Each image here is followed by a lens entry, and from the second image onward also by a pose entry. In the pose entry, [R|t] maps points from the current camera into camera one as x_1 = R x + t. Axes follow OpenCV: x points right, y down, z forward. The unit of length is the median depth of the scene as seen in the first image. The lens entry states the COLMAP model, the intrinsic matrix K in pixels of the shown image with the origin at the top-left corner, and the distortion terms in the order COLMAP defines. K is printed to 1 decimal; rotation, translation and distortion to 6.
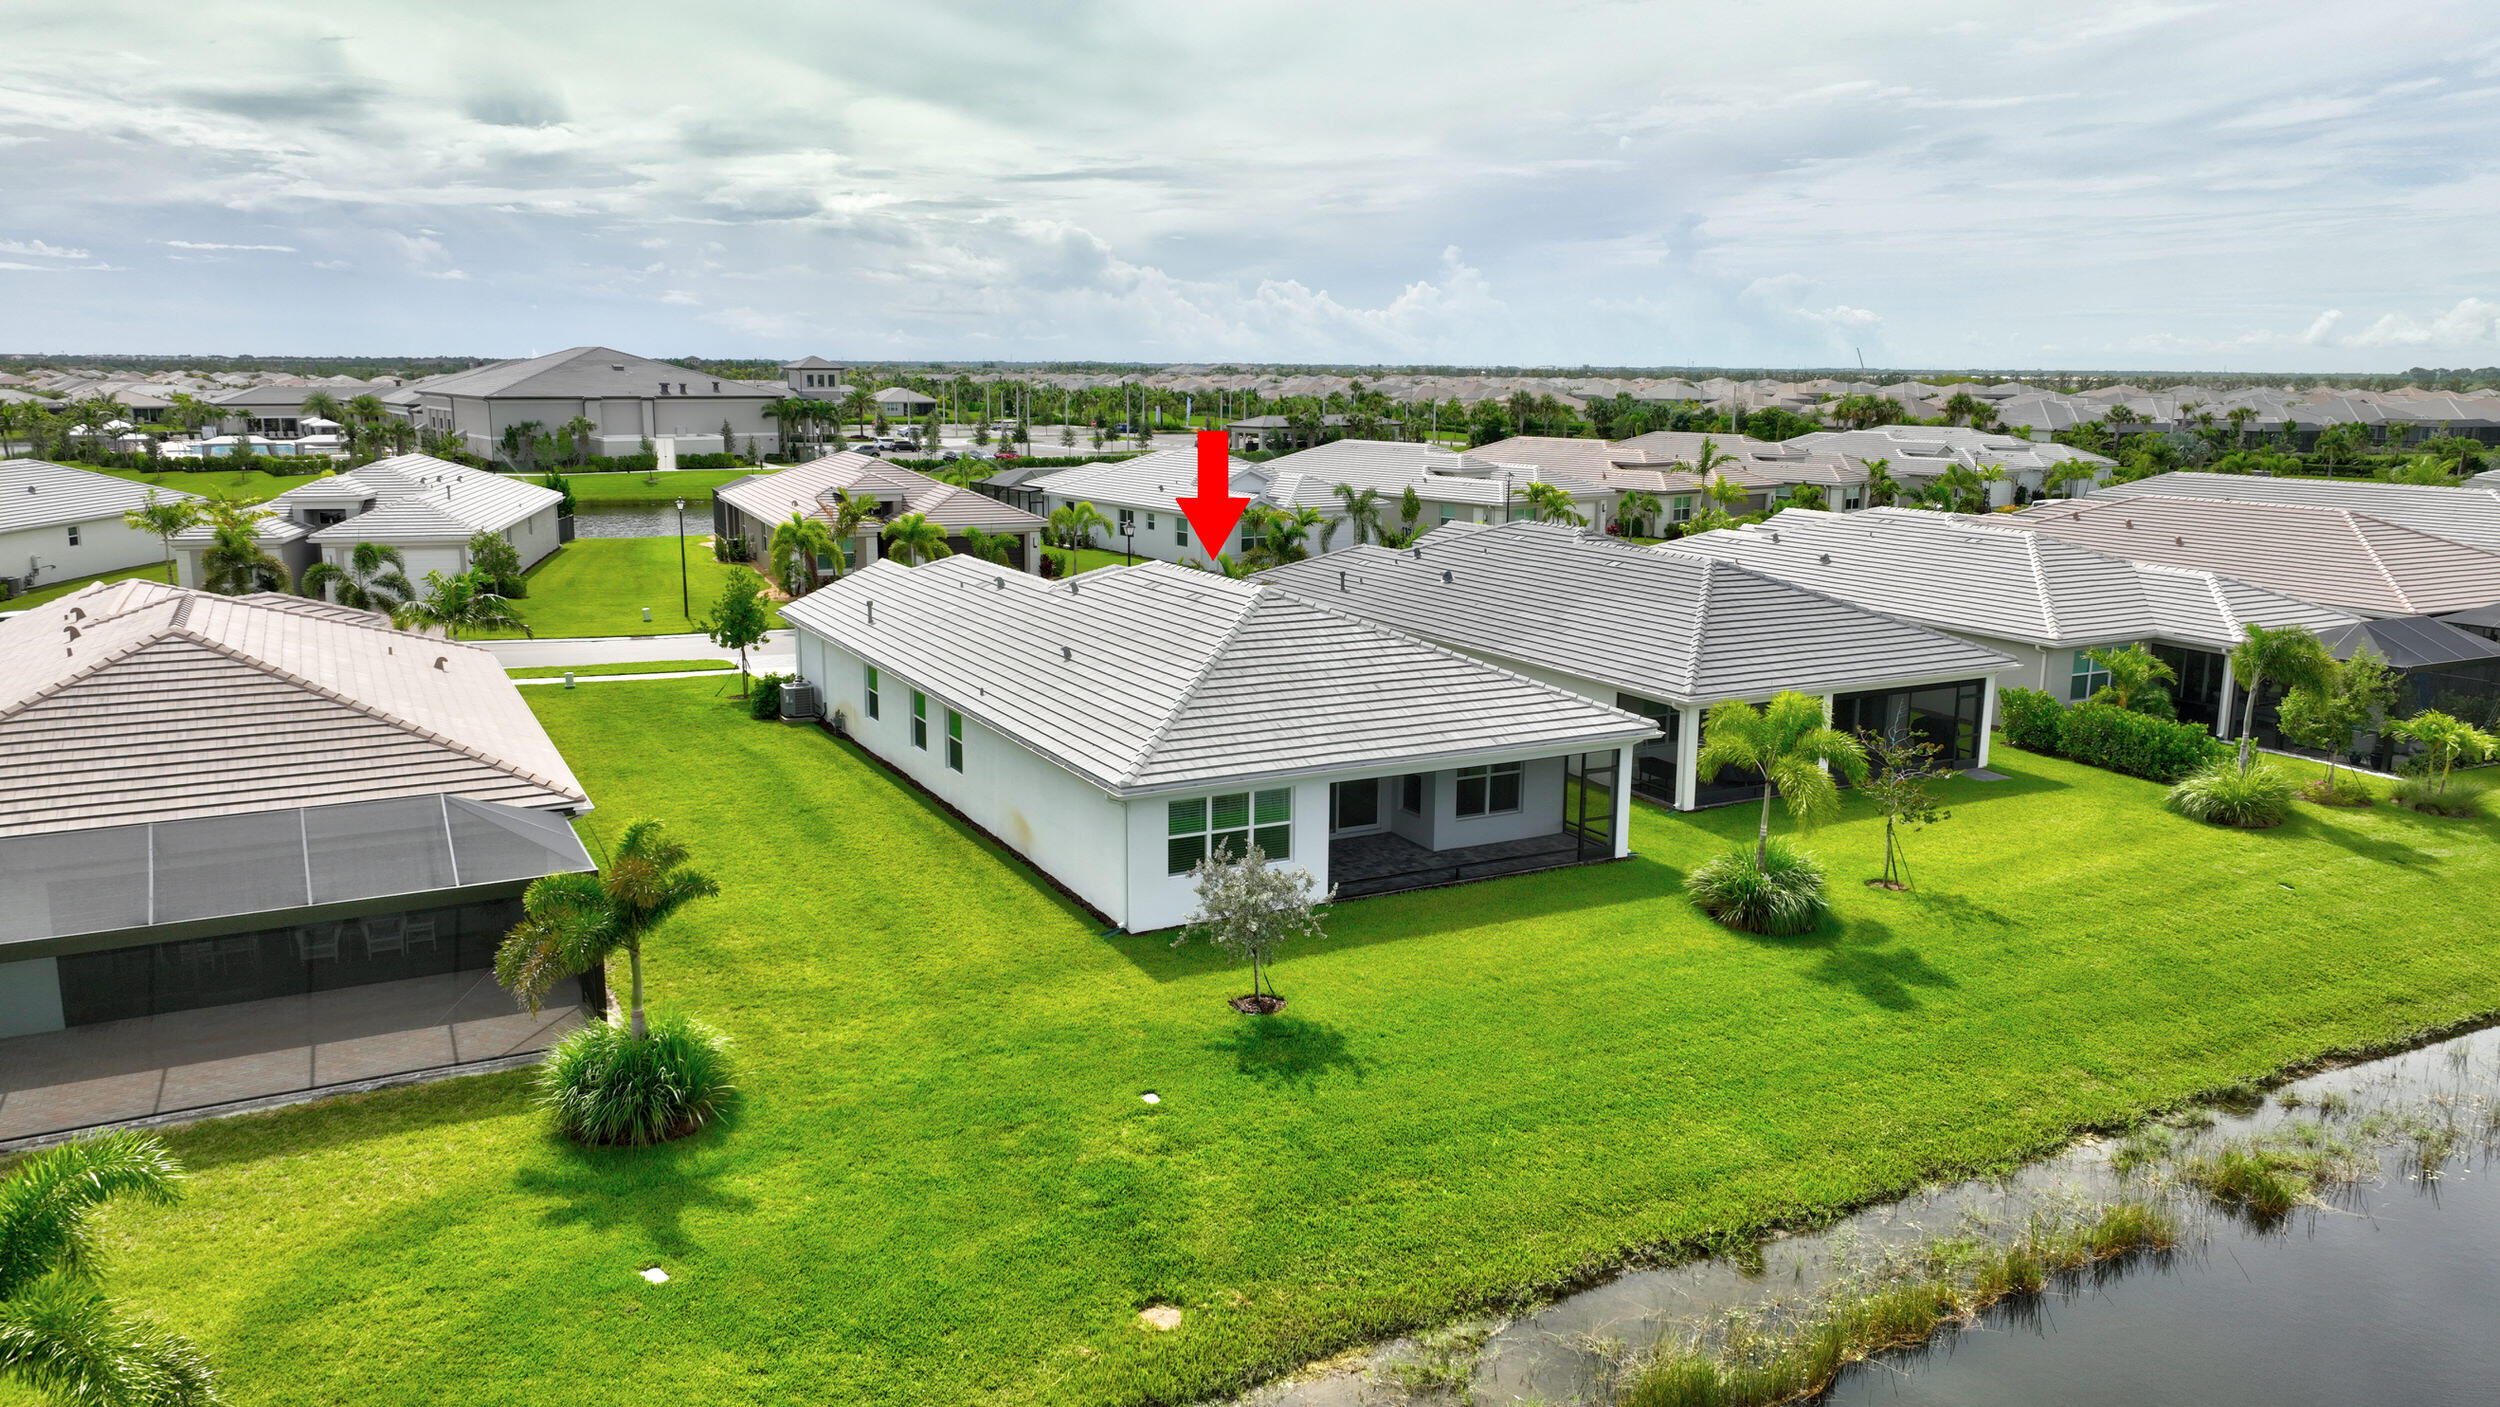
lens RADIAL K [[1776.3, 0, 1254.1], [0, 1776.3, 698.3], [0, 0, 1]] dist [-0.003730, 0.021522]
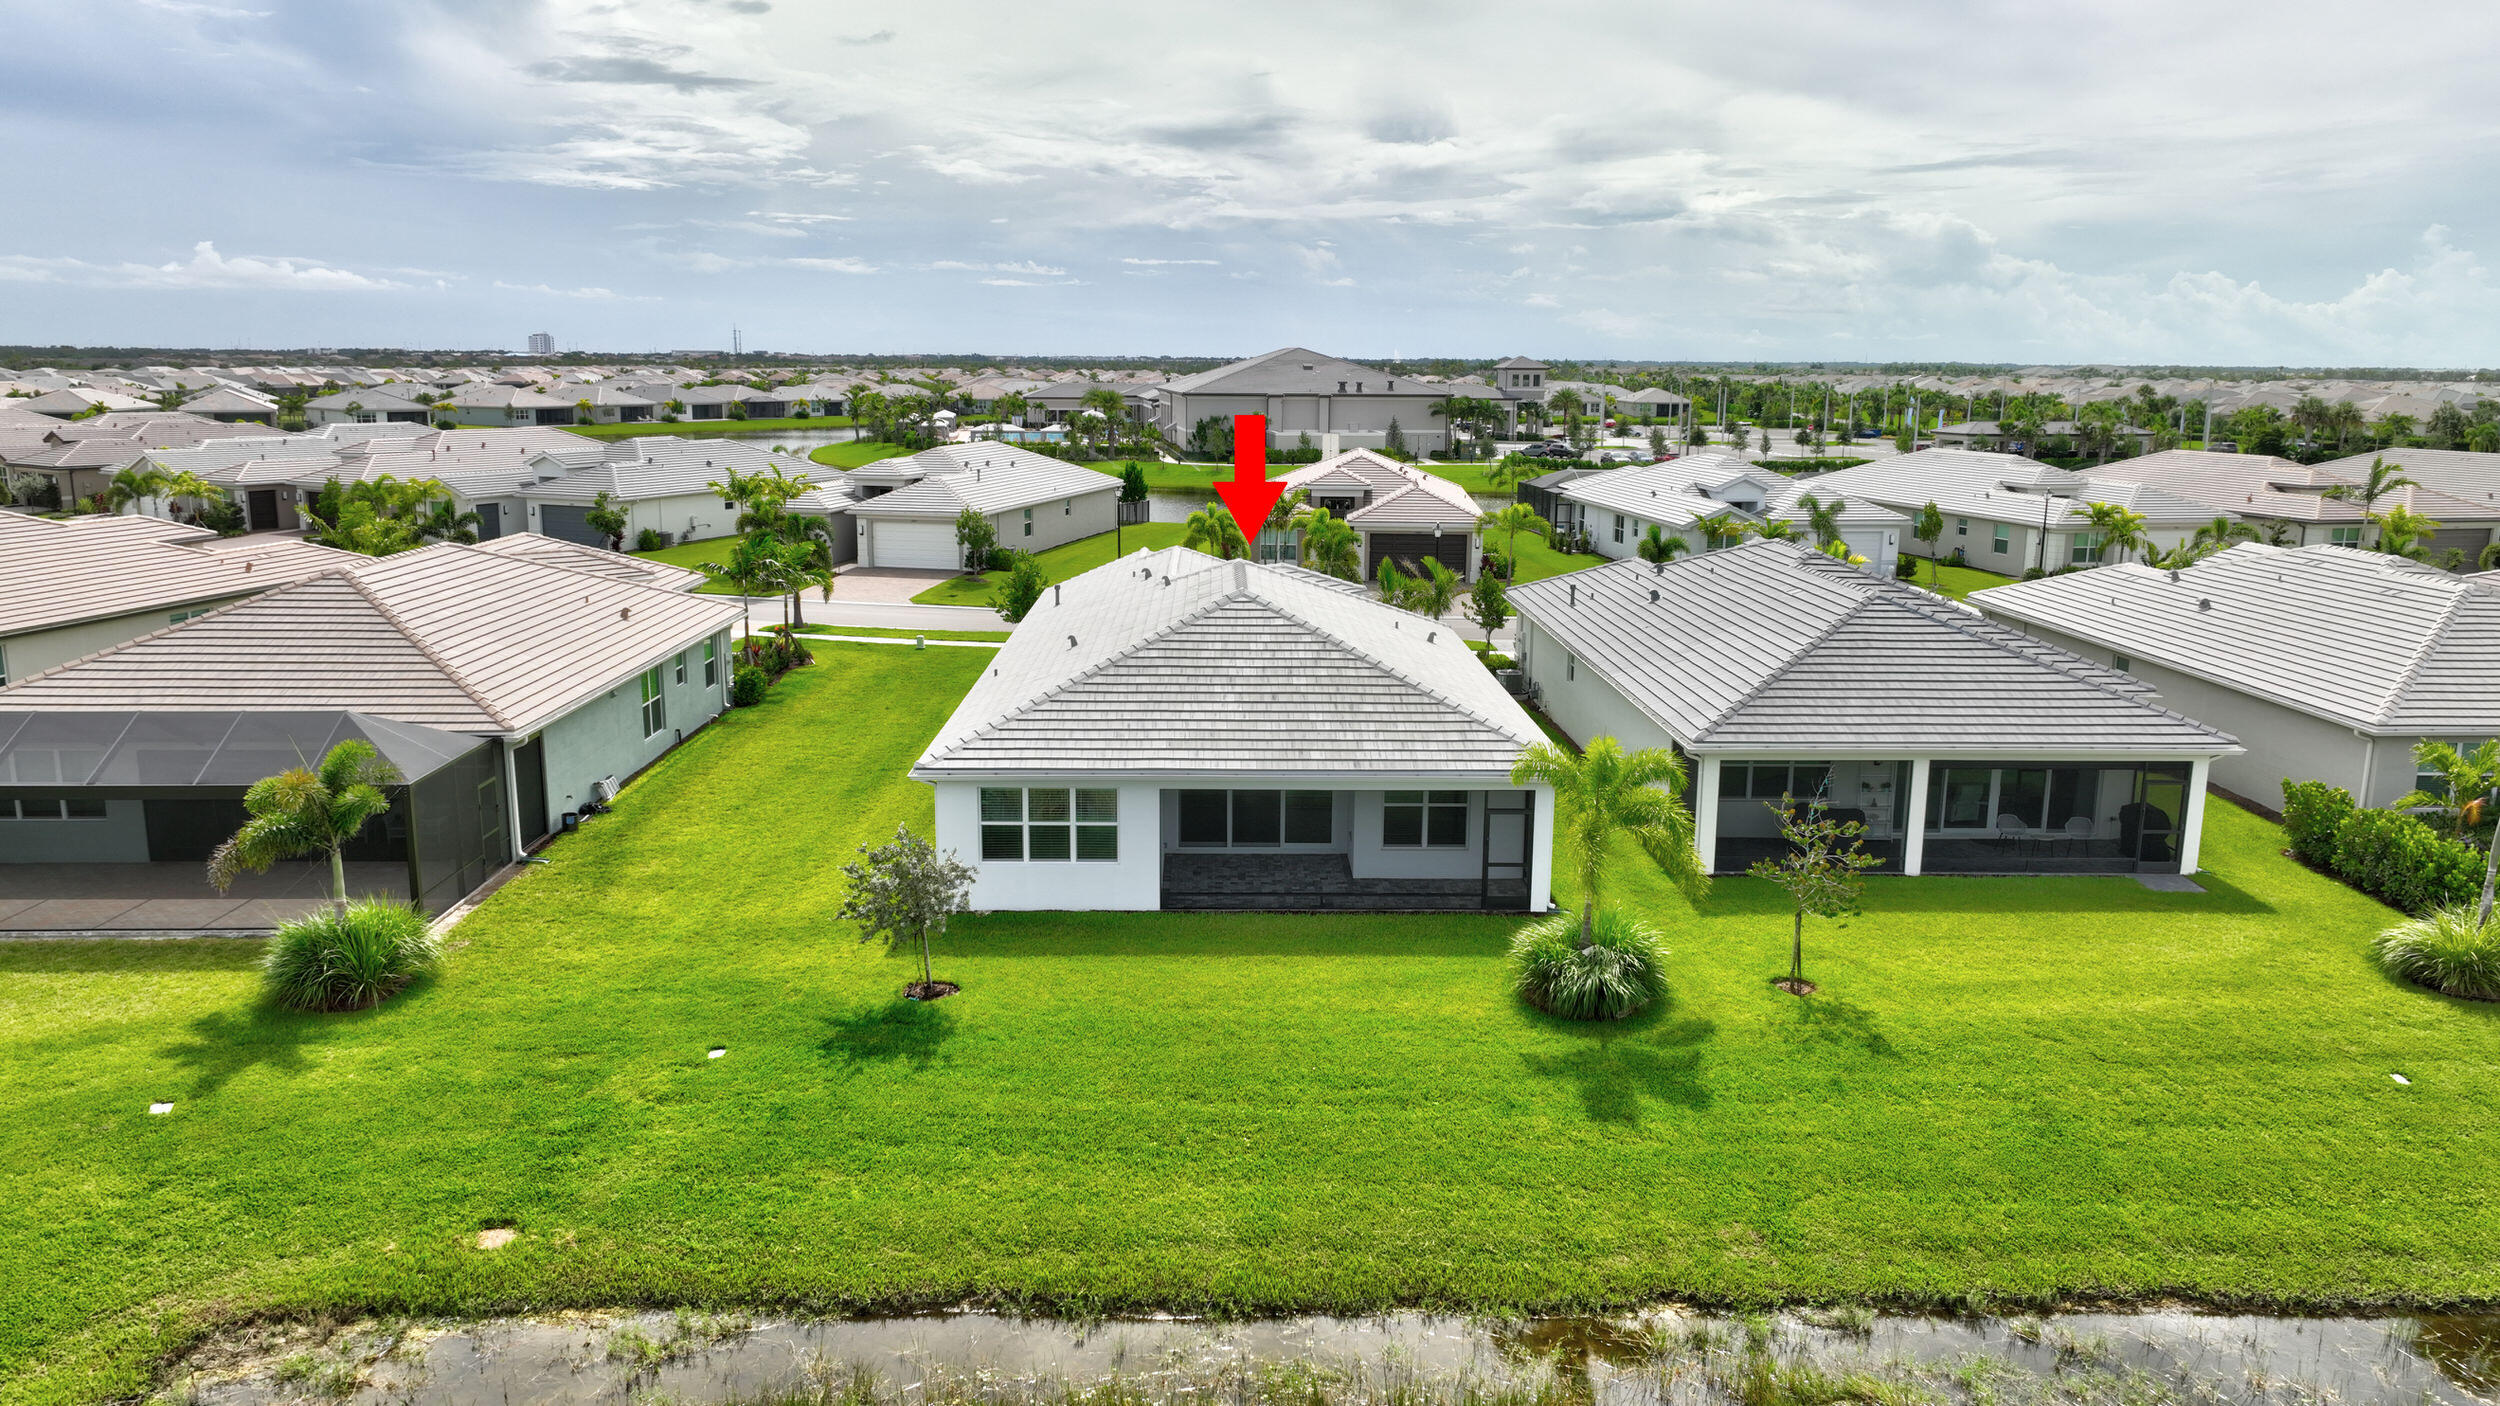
lens RADIAL K [[1776.3, 0, 1251.5], [0, 1776.3, 698.8], [0, 0, 1]] dist [-0.003730, 0.021522]
pose [[0.892567, 0.085964, -0.442644, 0.306869], [-0.086053, 0.996091, 0.019924, -0.015128], [0.442627, 0.020307, 0.896476, 0.085766]]
